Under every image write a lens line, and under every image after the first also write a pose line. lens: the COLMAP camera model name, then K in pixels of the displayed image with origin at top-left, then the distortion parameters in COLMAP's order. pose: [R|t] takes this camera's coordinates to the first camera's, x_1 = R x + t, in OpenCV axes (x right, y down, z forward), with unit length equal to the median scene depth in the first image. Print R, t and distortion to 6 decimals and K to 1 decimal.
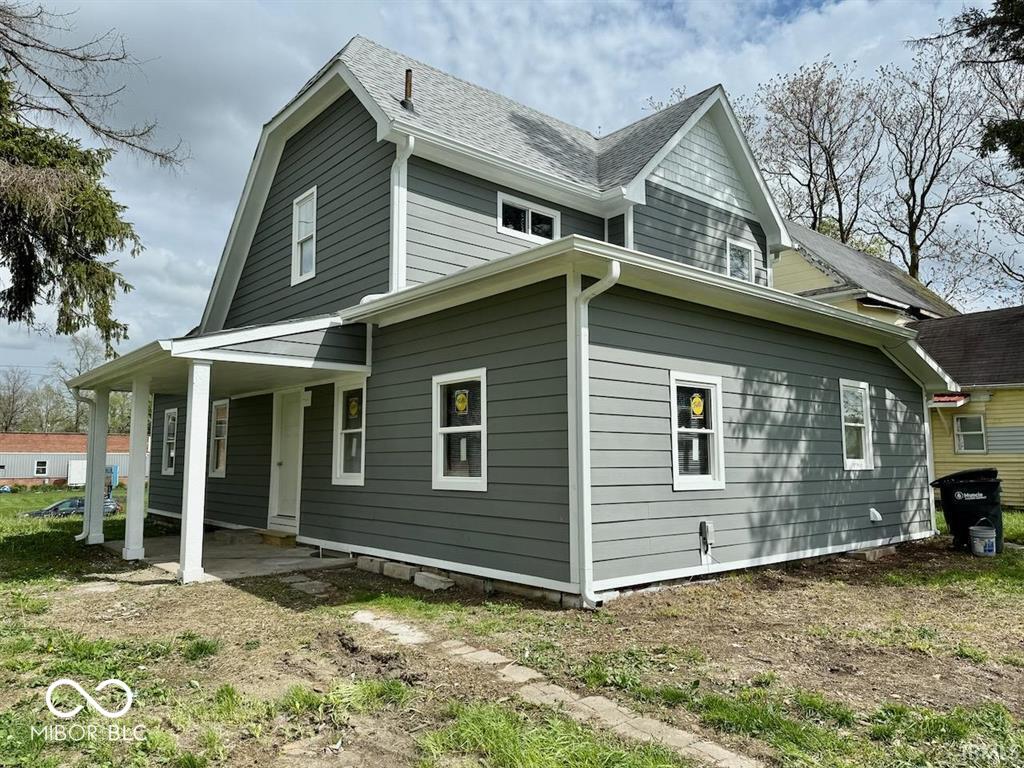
lens RADIAL K [[723.5, 0, 507.7], [0, 723.5, 386.6], [0, 0, 1]] dist [0.015469, -0.044041]
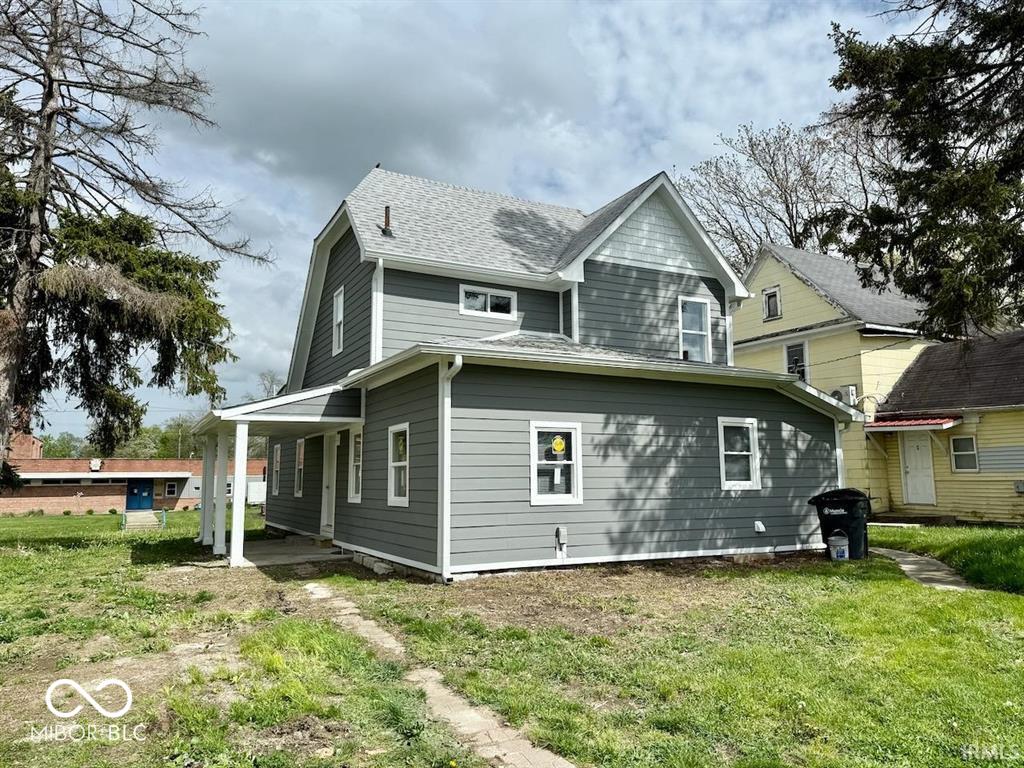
lens RADIAL K [[723.5, 0, 511.6], [0, 723.5, 381.5], [0, 0, 1]] dist [0.015469, -0.044041]
pose [[0.975185, -0.038064, -0.218096, 0.394274], [0.030691, 0.998840, -0.037095, -0.037547], [0.219255, 0.029481, 0.975222, -0.311494]]
